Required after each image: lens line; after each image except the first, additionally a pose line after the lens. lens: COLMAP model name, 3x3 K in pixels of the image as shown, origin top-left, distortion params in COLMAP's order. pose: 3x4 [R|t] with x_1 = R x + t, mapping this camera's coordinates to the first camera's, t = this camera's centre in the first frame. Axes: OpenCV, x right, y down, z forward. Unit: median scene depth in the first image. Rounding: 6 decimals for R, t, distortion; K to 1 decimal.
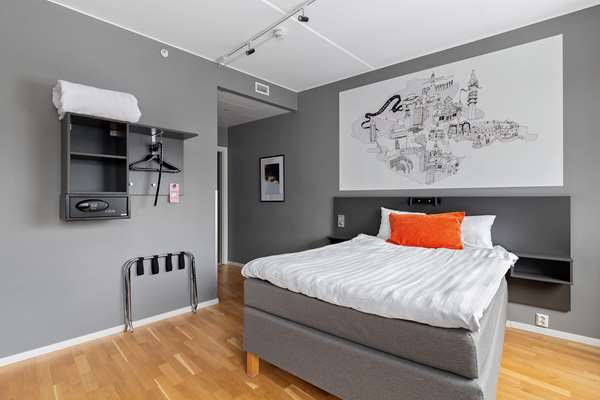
lens RADIAL K [[302.6, 0, 300.0], [0, 302.6, 200.0], [0, 0, 1]] dist [-0.002263, -0.000310]
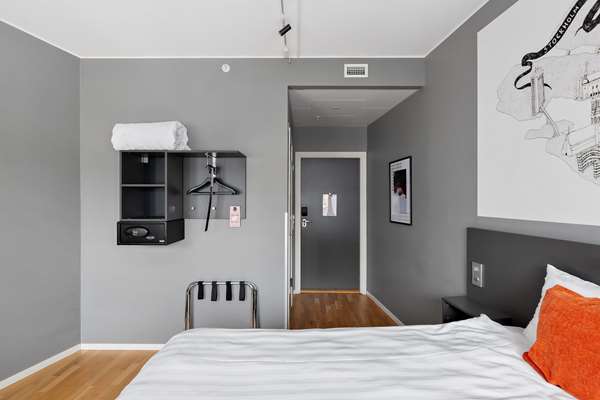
lens RADIAL K [[298.2, 0, 350.9], [0, 298.2, 191.3], [0, 0, 1]] dist [-0.001072, -0.000924]
pose [[0.680901, -0.000042, -0.732375, 0.383842], [-0.001655, 0.999997, -0.001596, -0.077829], [0.732373, 0.002299, 0.680899, 0.502103]]
